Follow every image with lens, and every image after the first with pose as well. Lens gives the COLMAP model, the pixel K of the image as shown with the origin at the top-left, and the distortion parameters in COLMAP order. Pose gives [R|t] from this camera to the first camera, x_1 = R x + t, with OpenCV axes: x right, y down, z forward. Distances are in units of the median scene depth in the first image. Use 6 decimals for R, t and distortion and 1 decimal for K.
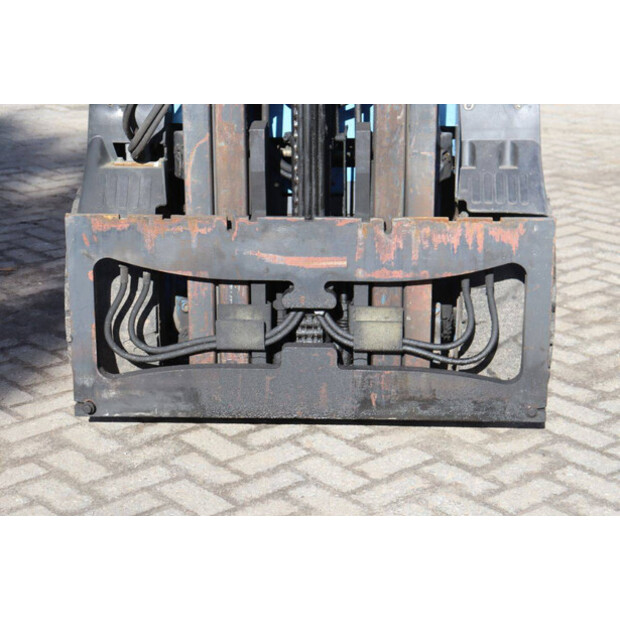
lens RADIAL K [[1454.9, 0, 310.0], [0, 1454.9, 310.0], [0, 0, 1]] dist [0.411143, 0.260855]
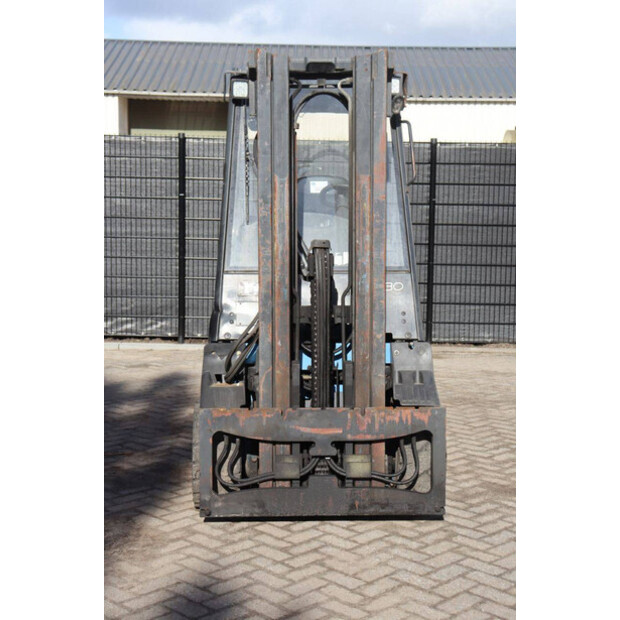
lens RADIAL K [[1050.7, 0, 311.1], [0, 1050.7, 301.6], [0, 0, 1]] dist [0.173876, -0.018736]
pose [[0.997107, -0.006592, 0.075724, -0.119693], [0.021756, 0.979302, -0.201232, 0.079167], [-0.072830, 0.202297, 0.976612, -0.405294]]
